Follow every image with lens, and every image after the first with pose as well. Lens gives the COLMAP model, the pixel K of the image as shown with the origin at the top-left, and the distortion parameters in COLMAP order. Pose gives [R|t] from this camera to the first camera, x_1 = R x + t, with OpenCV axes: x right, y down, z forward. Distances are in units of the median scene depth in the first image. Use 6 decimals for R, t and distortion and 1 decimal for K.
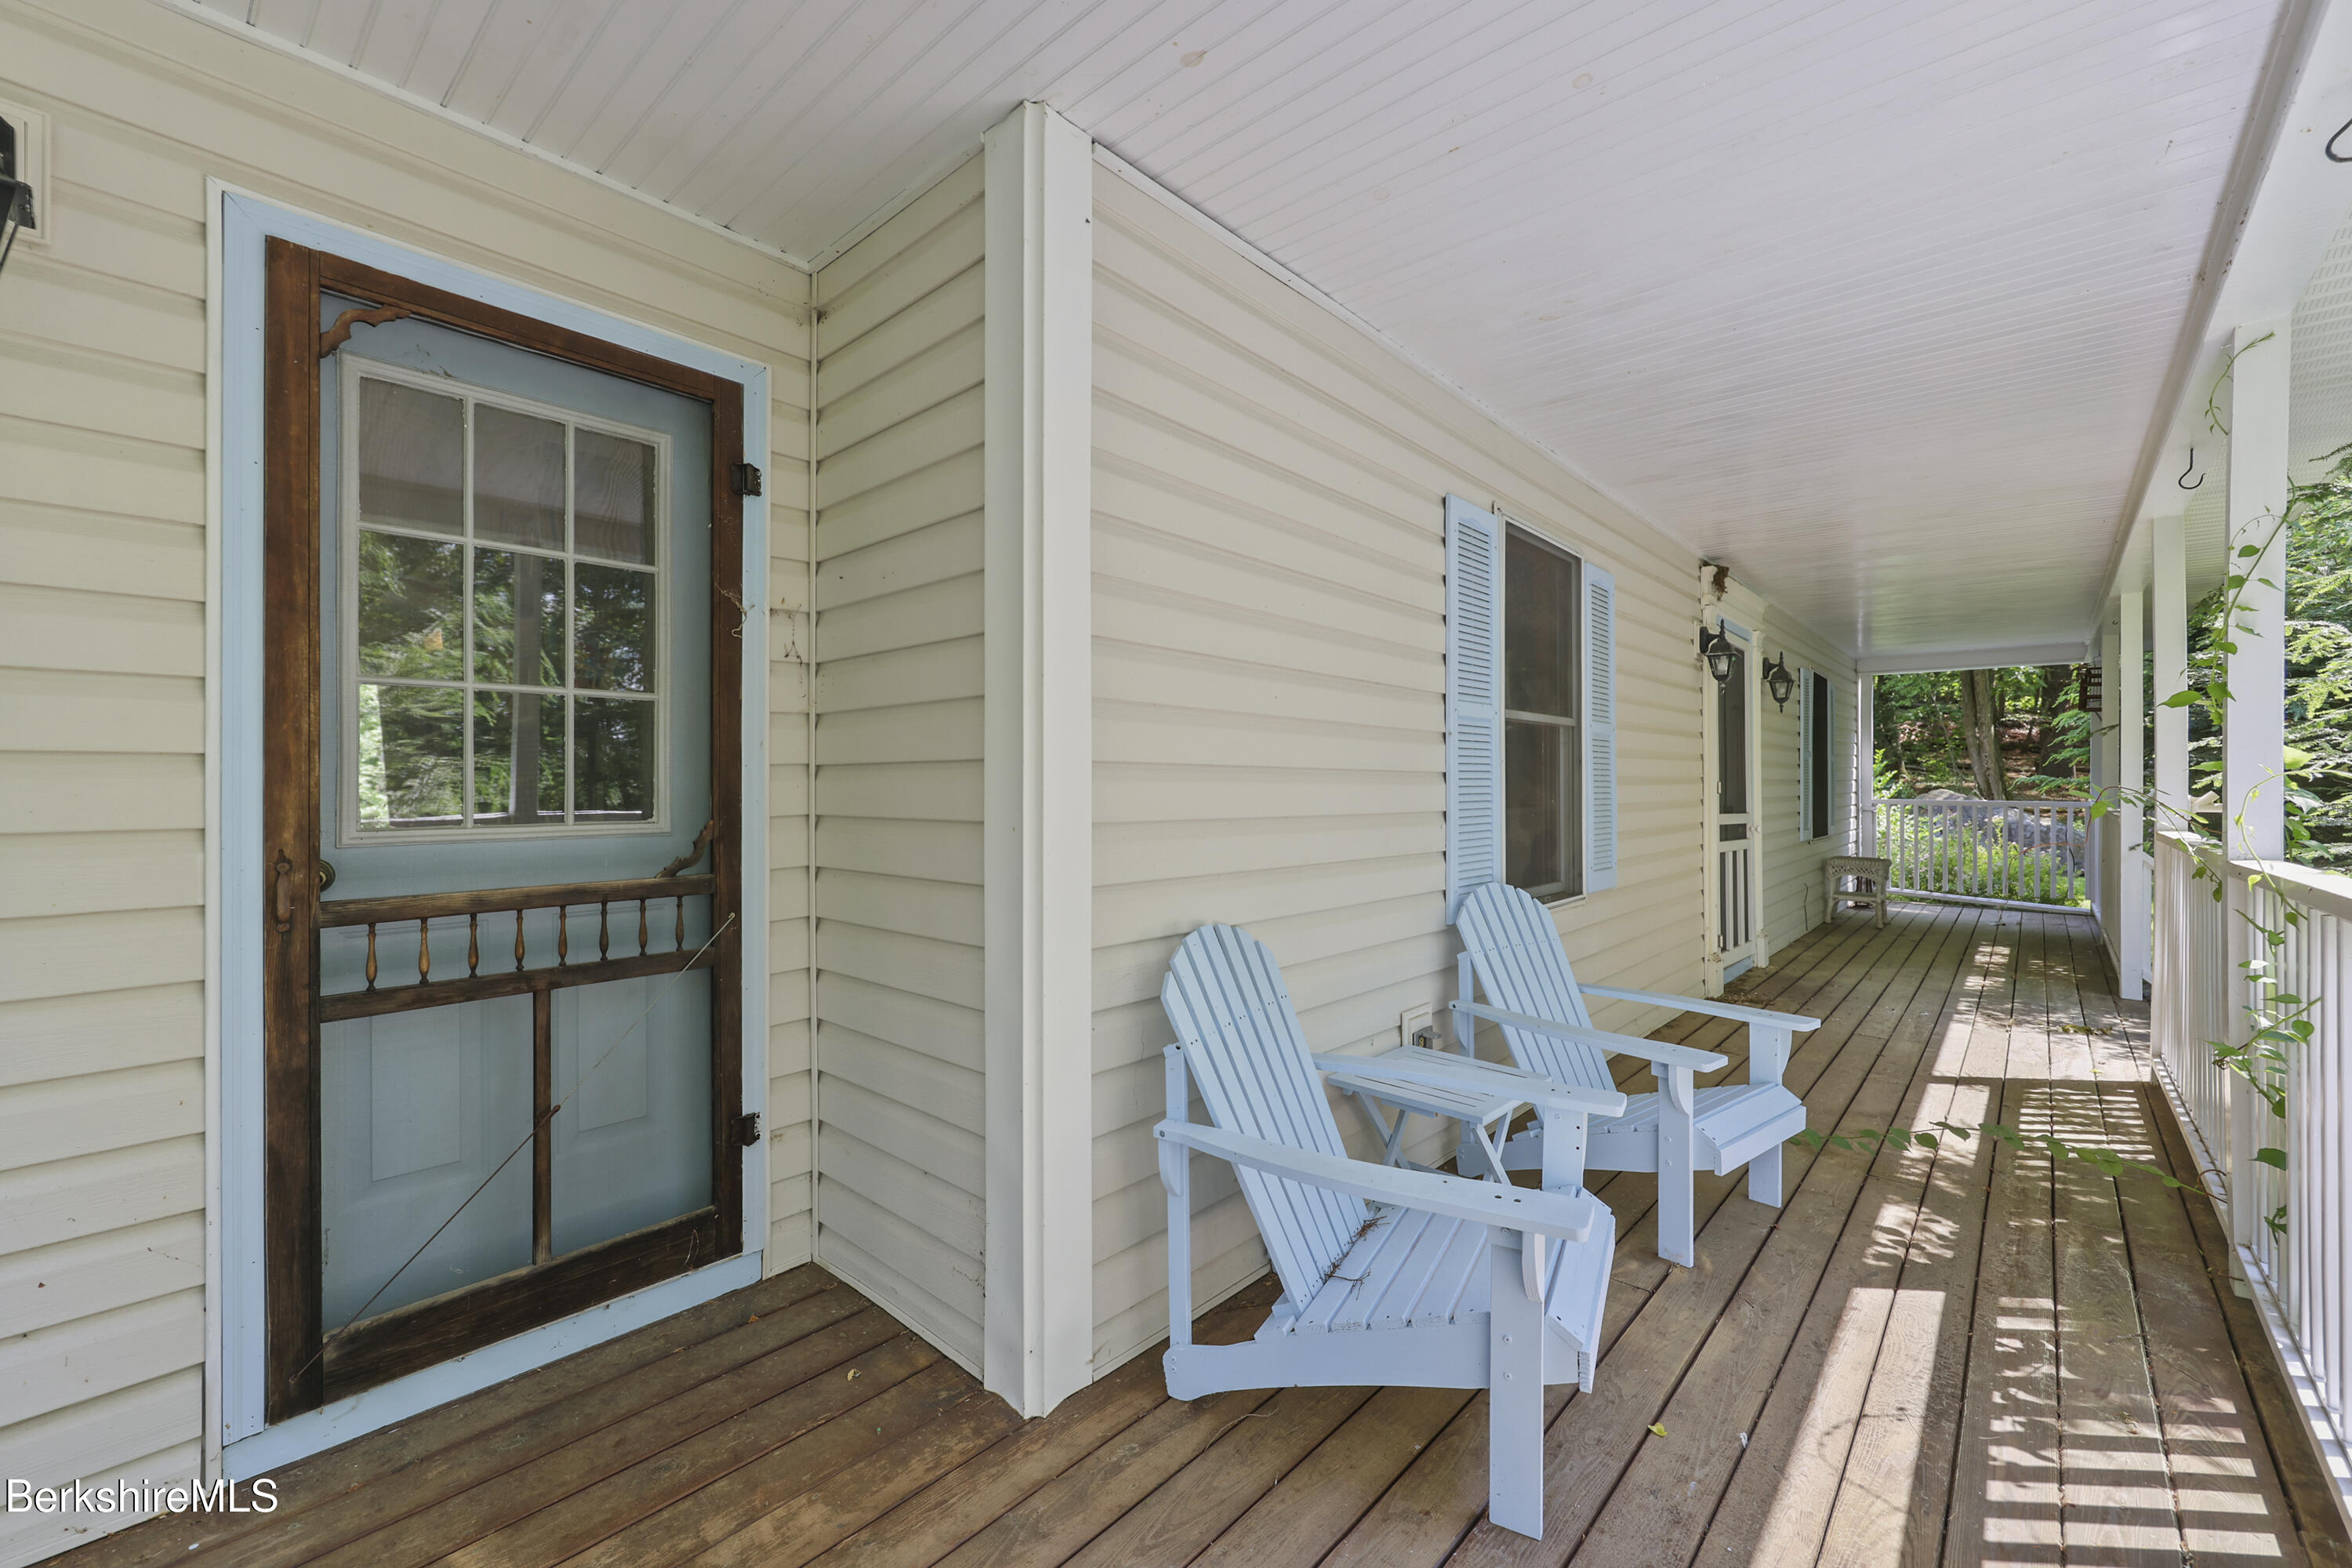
lens RADIAL K [[954.0, 0, 1176.0], [0, 954.0, 784.0], [0, 0, 1]] dist [-0.000898, -0.000148]
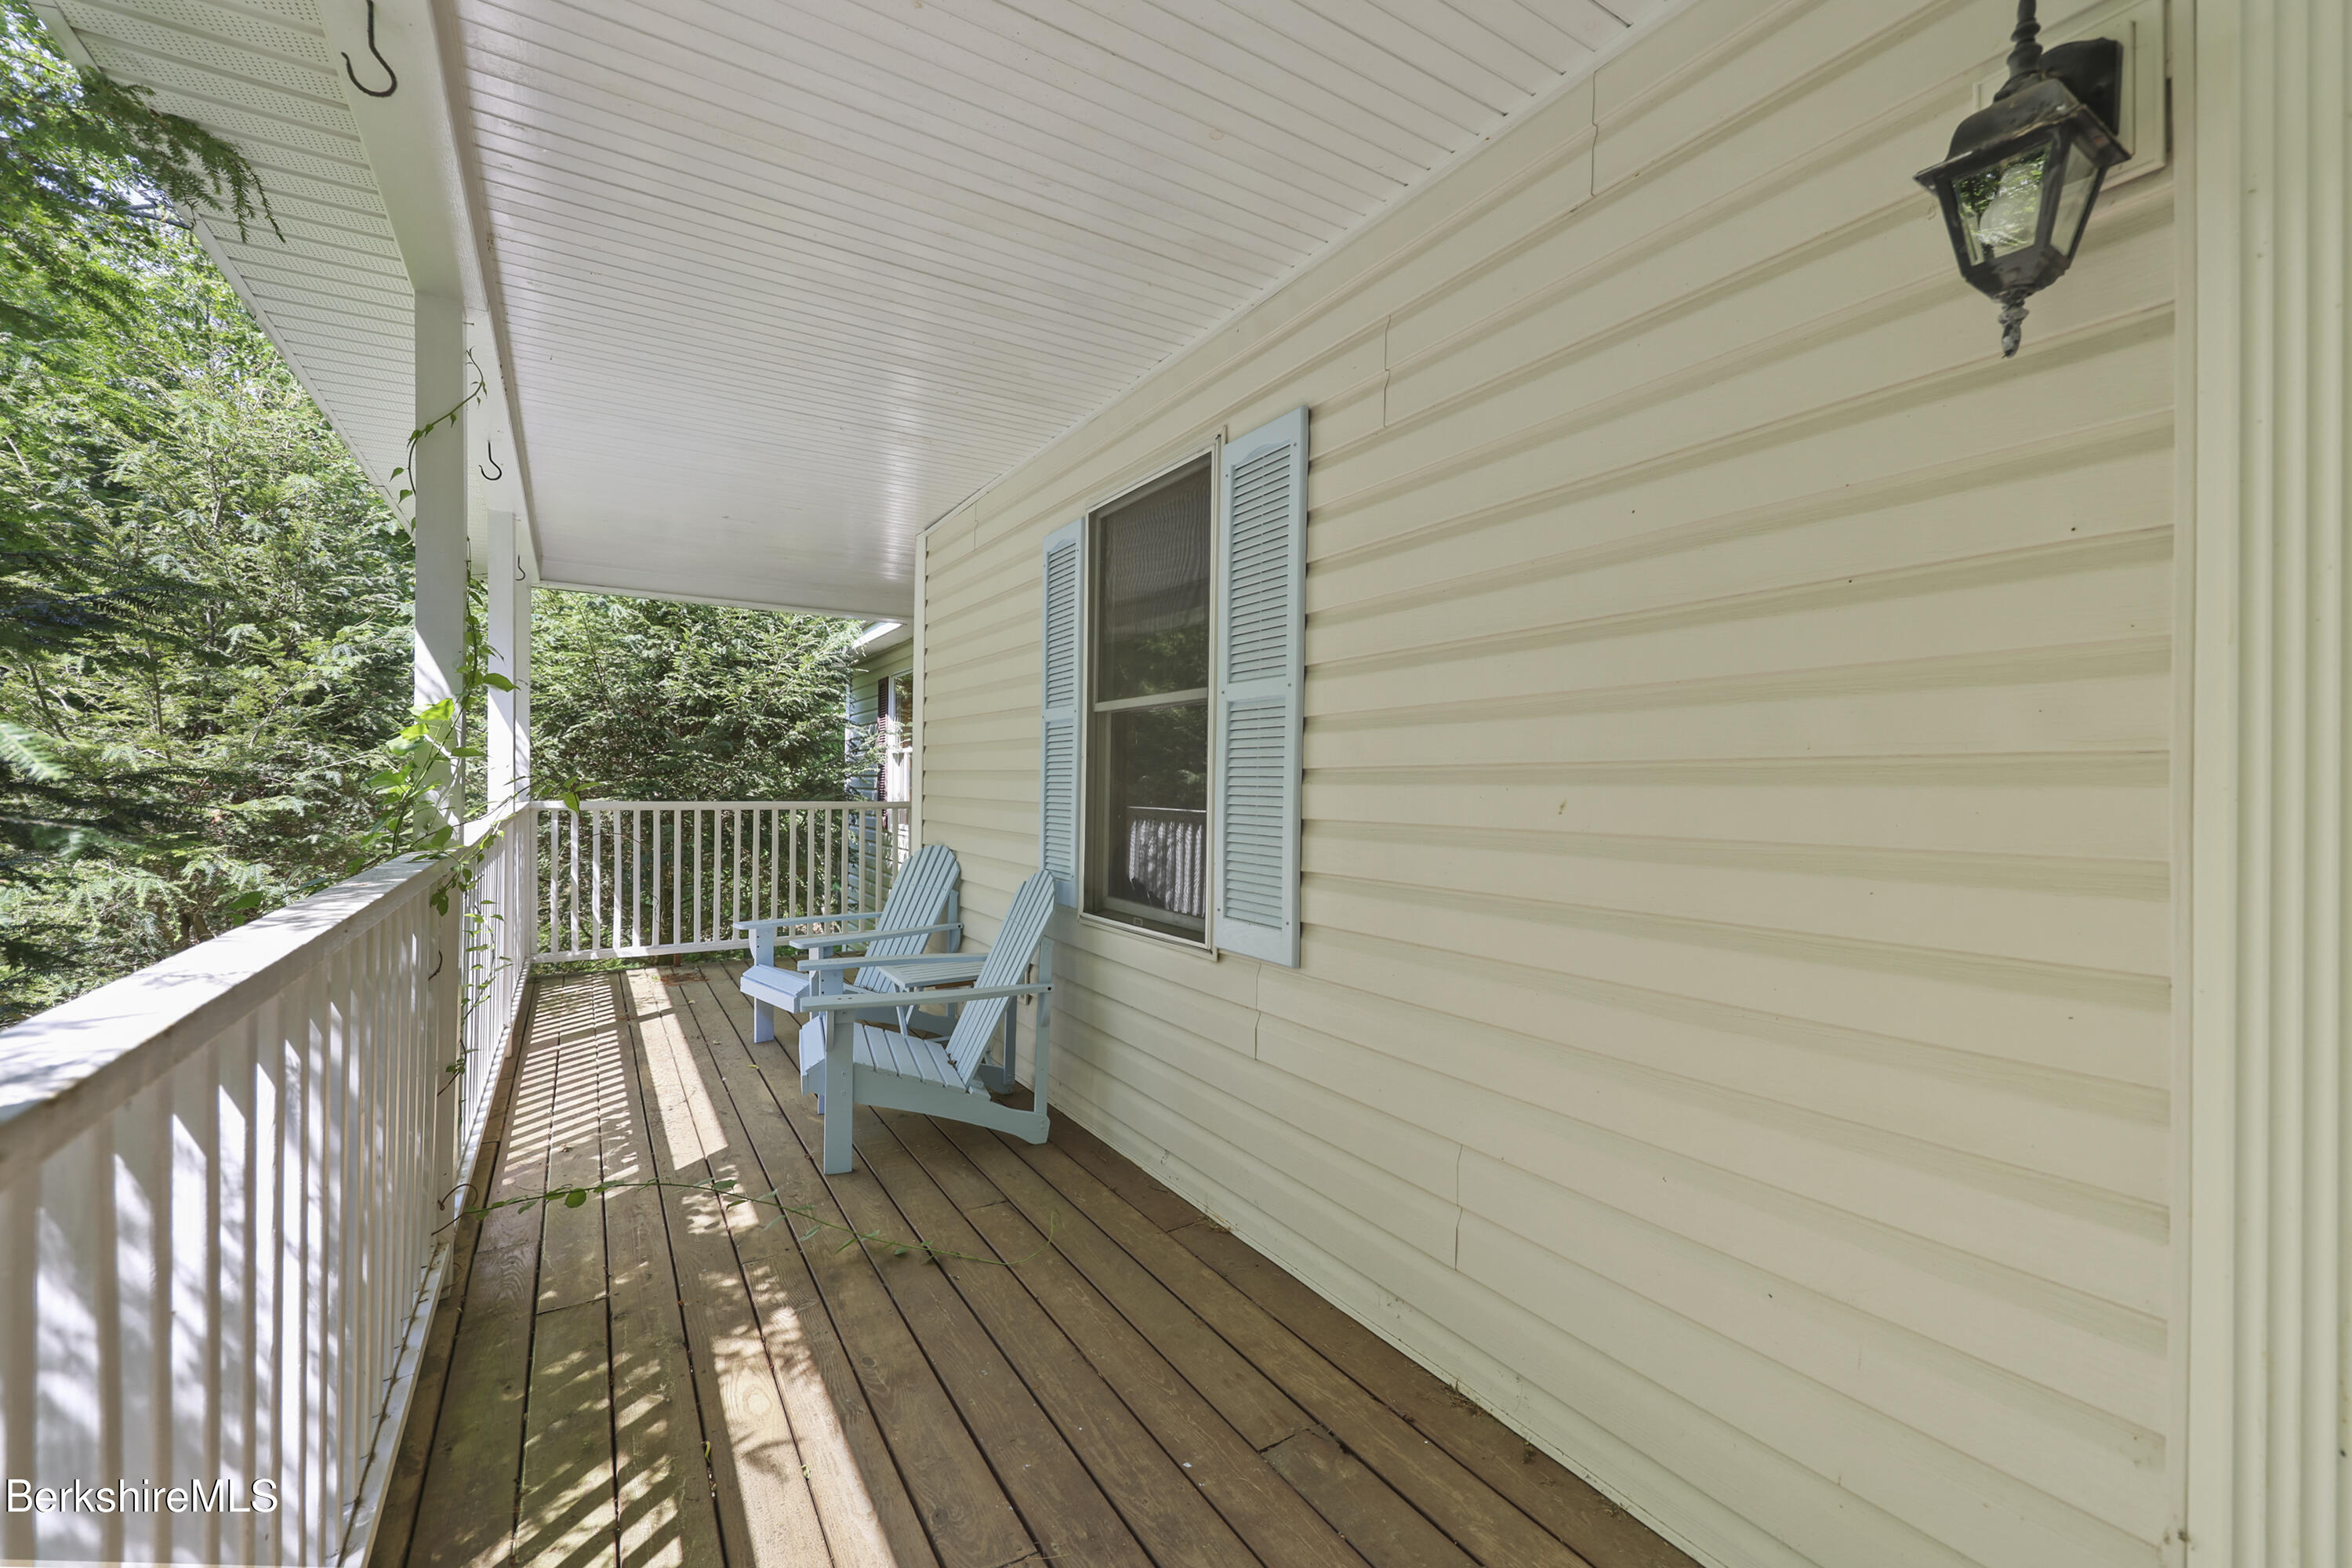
lens RADIAL K [[975.1, 0, 1178.9], [0, 975.1, 774.8], [0, 0, 1]] dist [0.001100, -0.000039]
pose [[-0.280432, -0.007690, -0.959843, 1.723812], [-0.005093, 0.999966, -0.006524, -0.001647], [0.959860, 0.003059, -0.280462, 1.845988]]
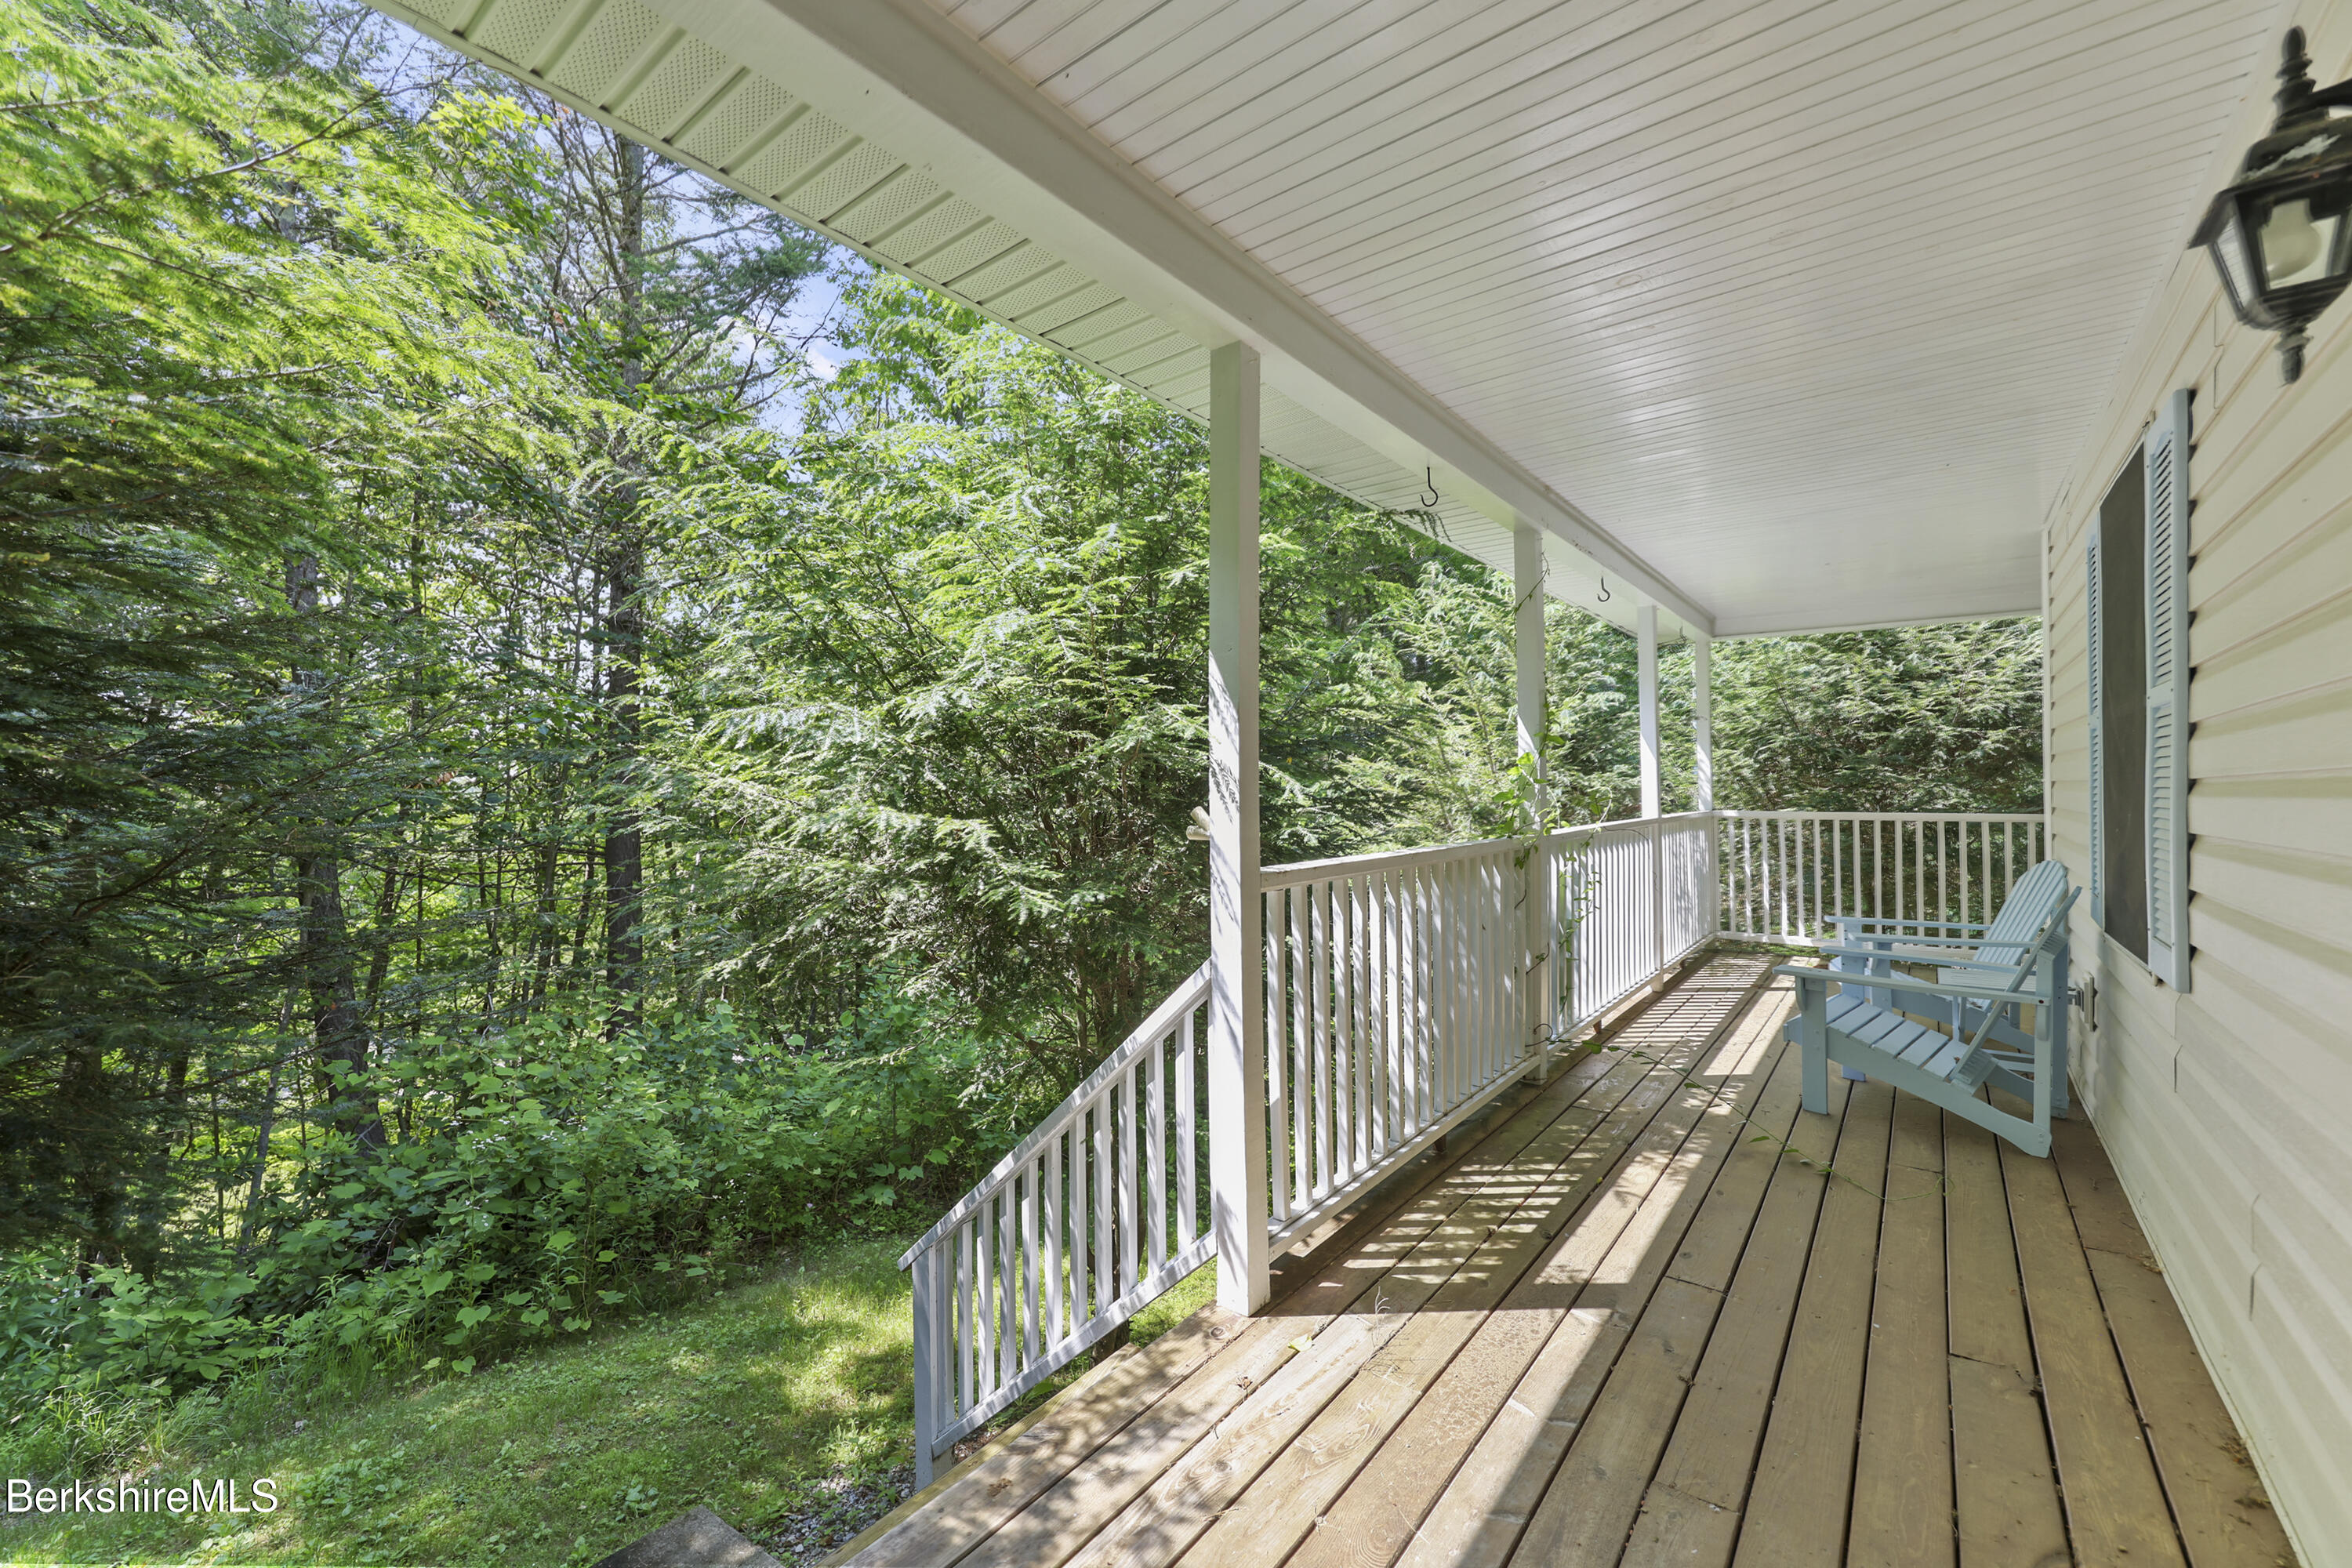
lens RADIAL K [[954.0, 0, 1176.0], [0, 954.0, 784.0], [0, 0, 1]] dist [-0.000898, -0.000148]
pose [[-0.997768, 0.006008, -0.066504, 1.749674], [0.006689, 0.999927, -0.010021, -0.008353], [0.066439, -0.010444, -0.997736, 2.498415]]
